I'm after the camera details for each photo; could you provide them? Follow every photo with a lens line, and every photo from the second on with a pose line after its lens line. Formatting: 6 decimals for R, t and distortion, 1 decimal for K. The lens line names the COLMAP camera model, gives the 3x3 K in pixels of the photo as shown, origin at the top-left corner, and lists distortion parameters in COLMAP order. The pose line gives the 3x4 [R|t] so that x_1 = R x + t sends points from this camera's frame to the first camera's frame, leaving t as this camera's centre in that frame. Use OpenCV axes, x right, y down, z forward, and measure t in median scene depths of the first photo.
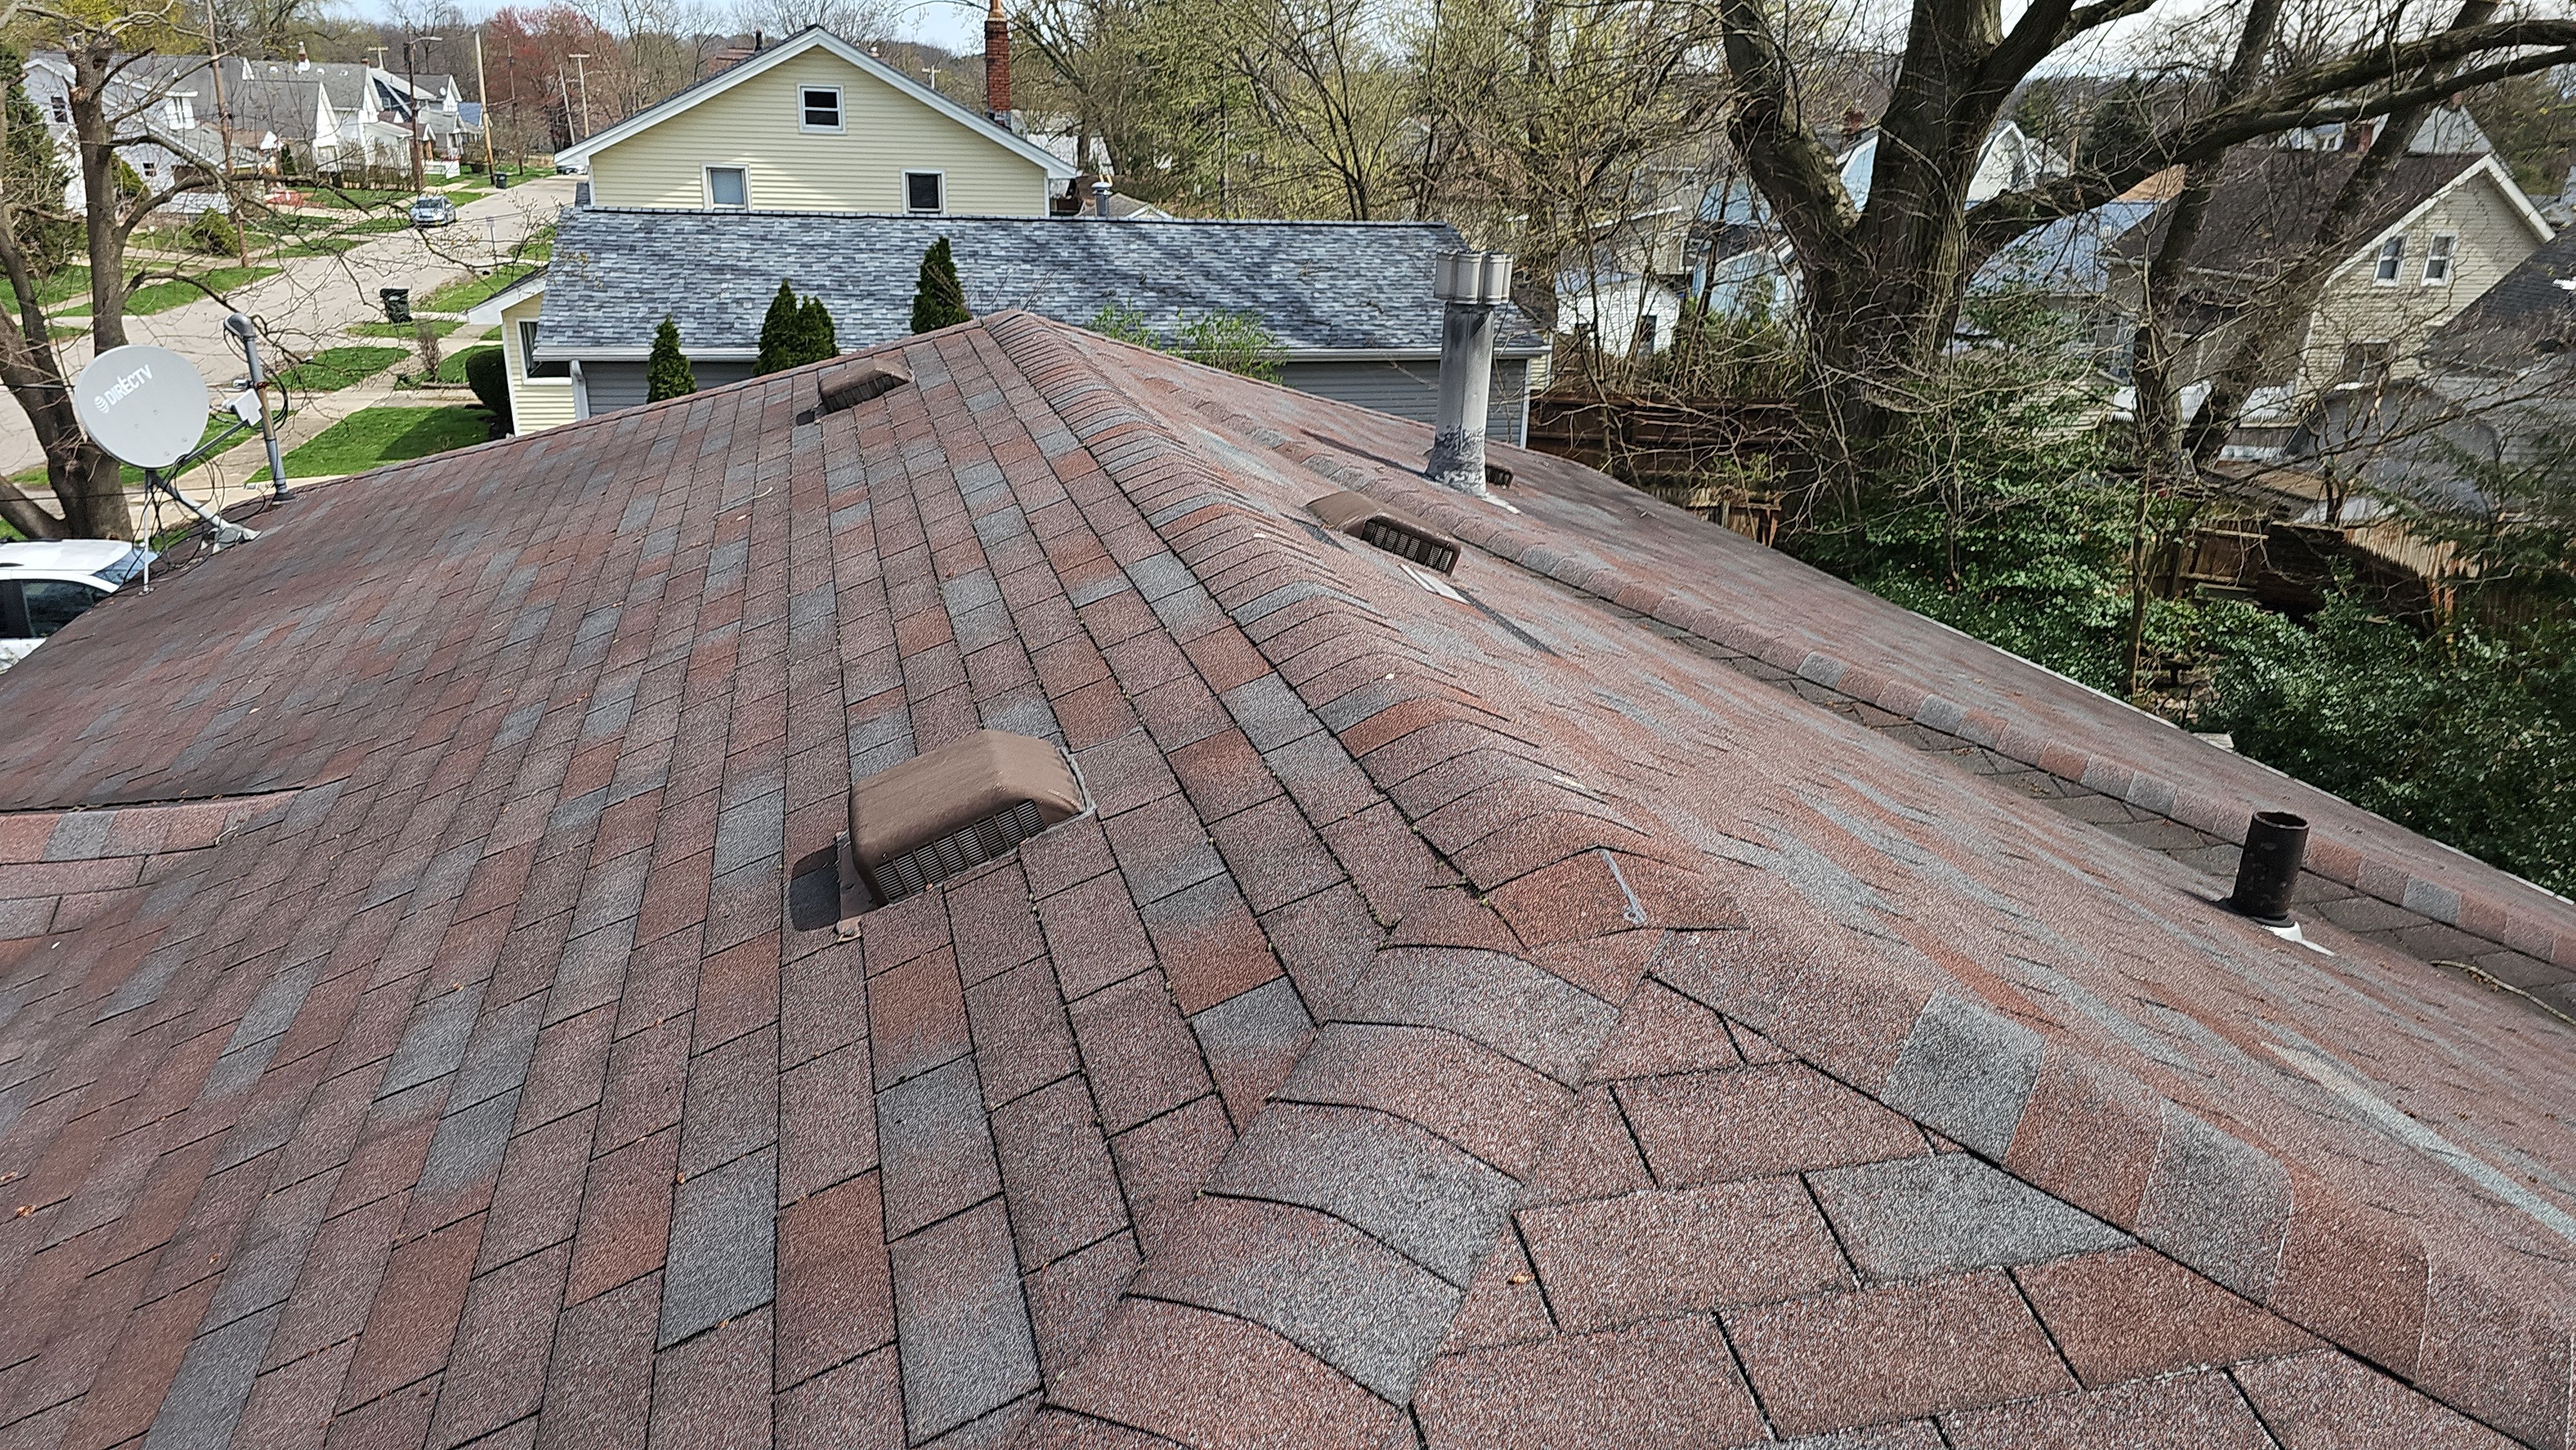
lens RADIAL K [[1695.4, 0, 1288.0], [0, 1695.4, 725.0], [0, 0, 1]] dist [0.056355, -0.053656]
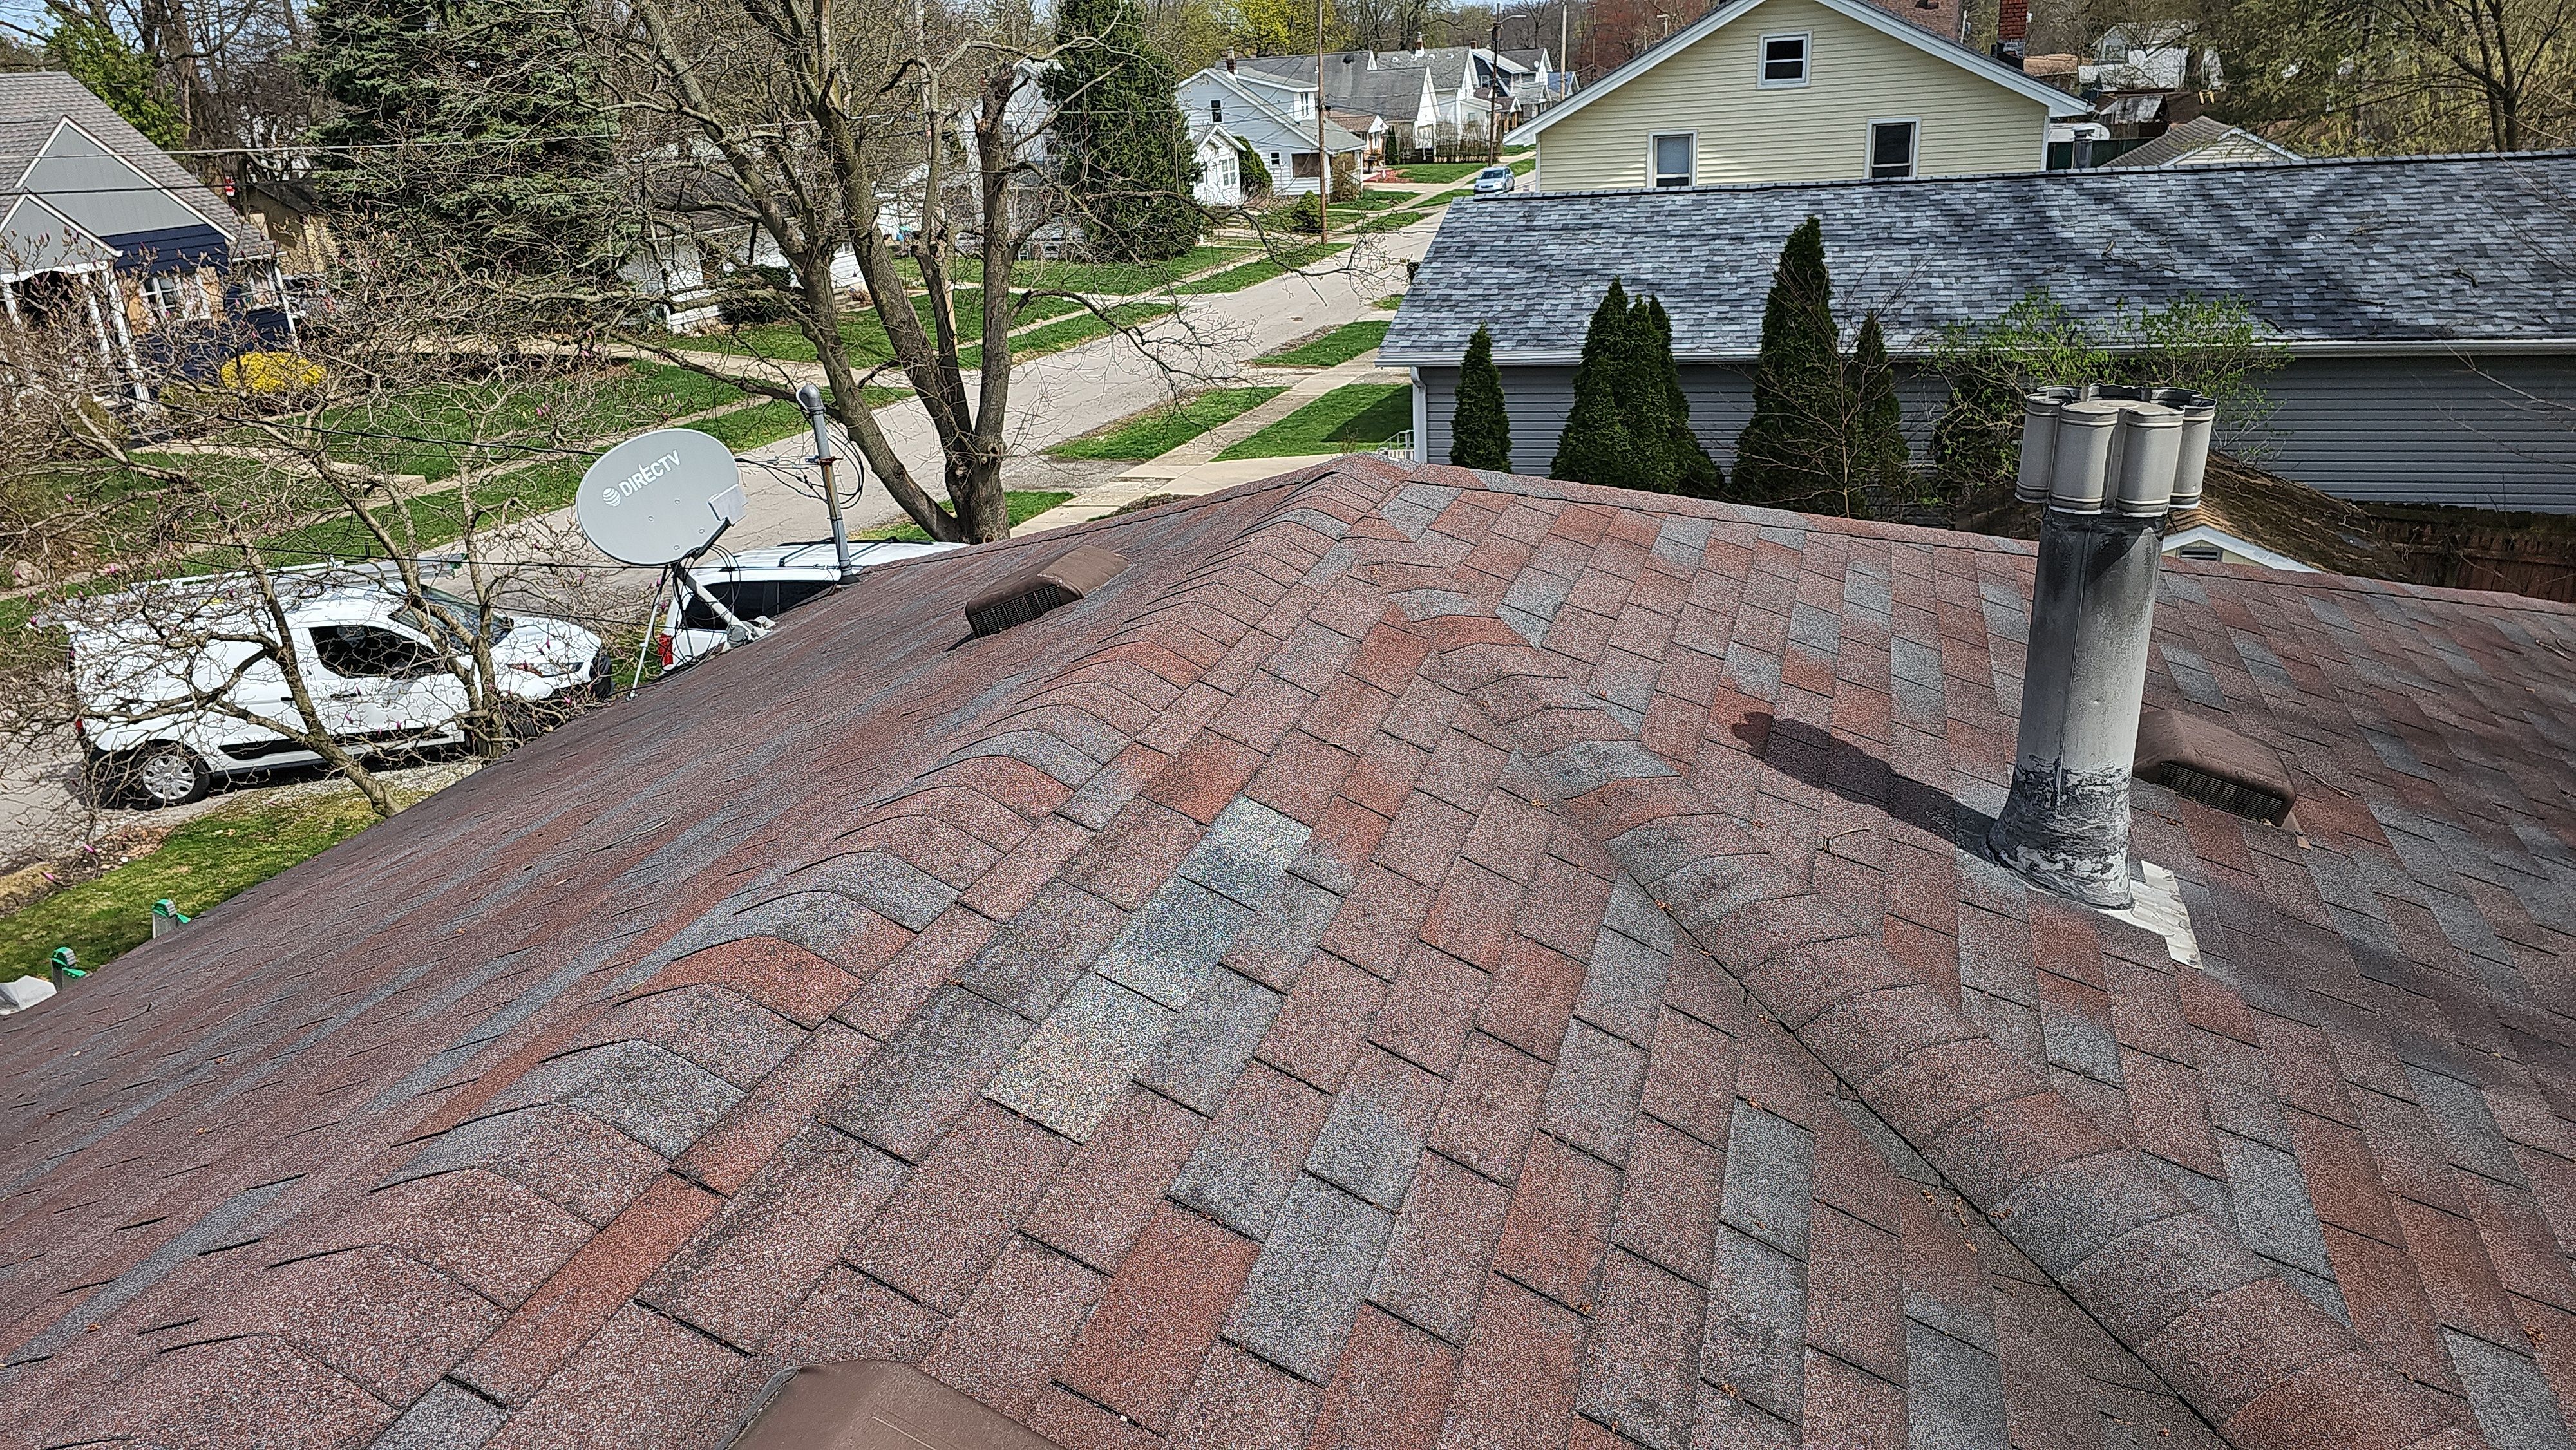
lens RADIAL K [[1729.0, 0, 1296.0], [0, 1729.0, 710.3], [0, 0, 1]] dist [0.064620, -0.056080]
pose [[0.843042, 0.111938, -0.526070, 0.032829], [-0.103990, 0.993570, 0.044767, -0.035505], [0.527699, 0.016966, 0.849262, 0.090911]]
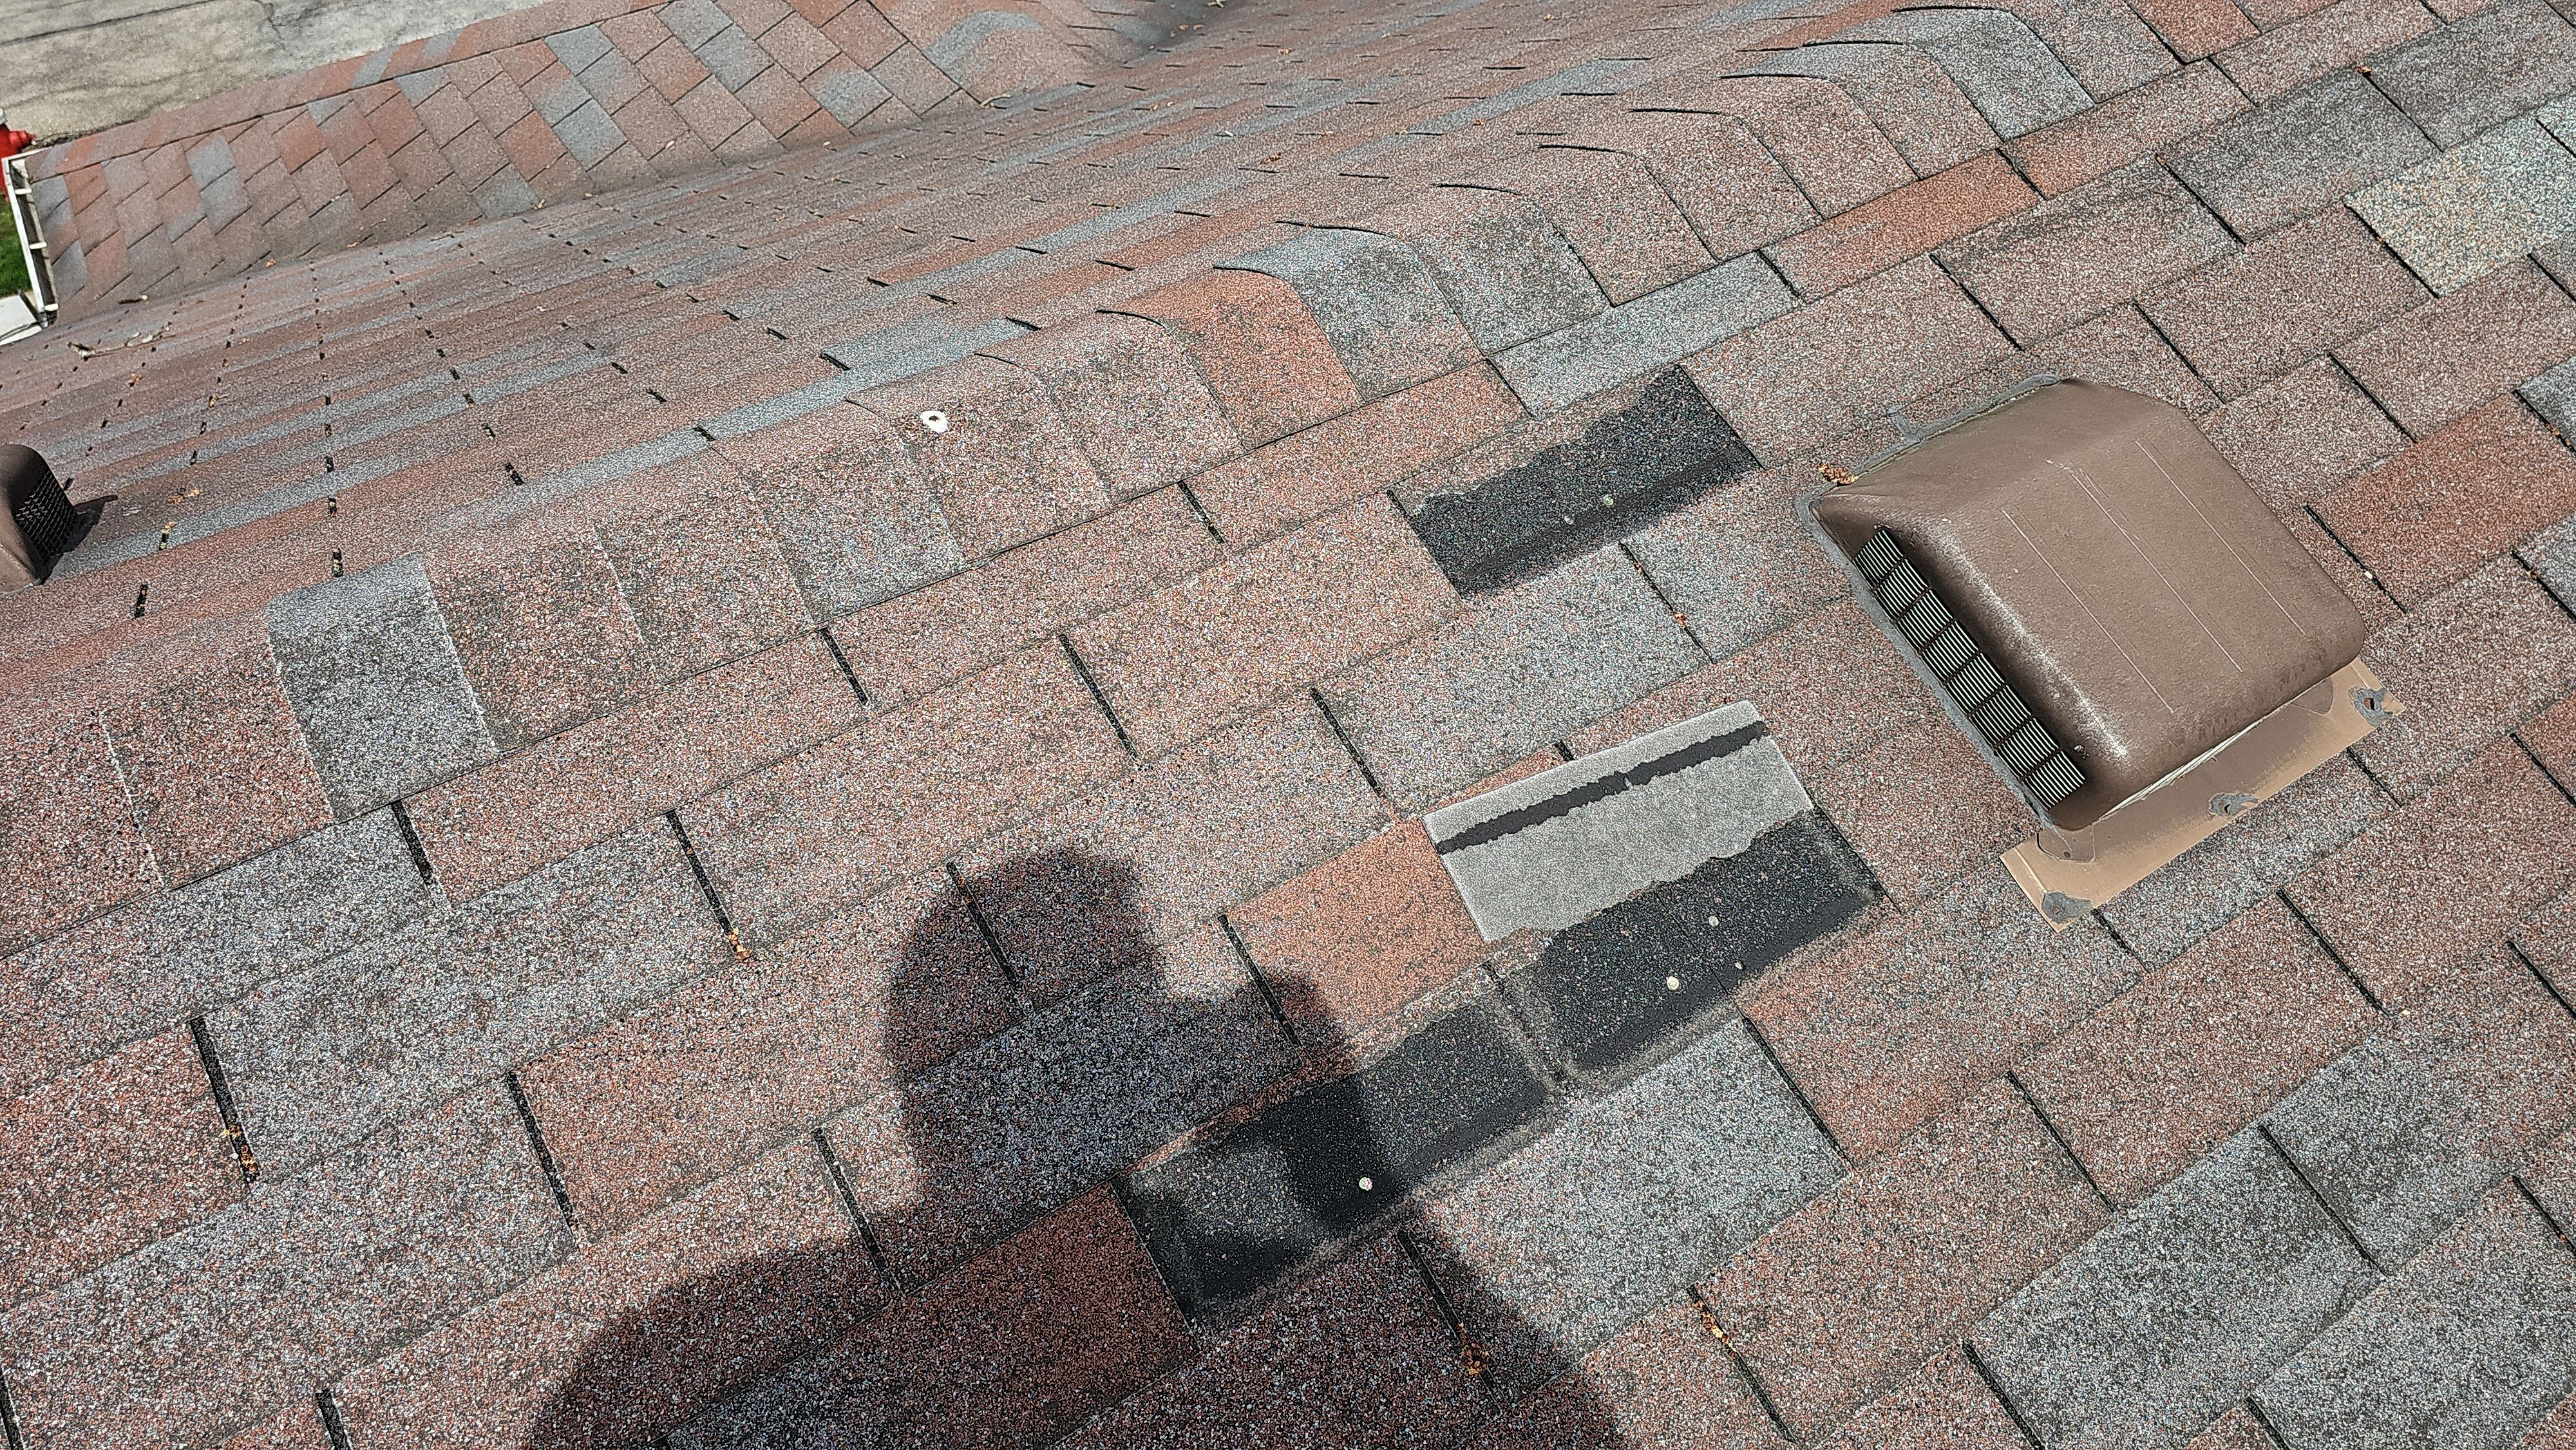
lens RADIAL K [[1729.0, 0, 1296.0], [0, 1729.0, 710.3], [0, 0, 1]] dist [0.064620, -0.056080]
pose [[0.301606, 0.639881, -0.706814, 0.031008], [-0.268510, 0.768336, 0.581001, -0.029718], [0.914842, 0.014553, 0.403549, 0.087653]]
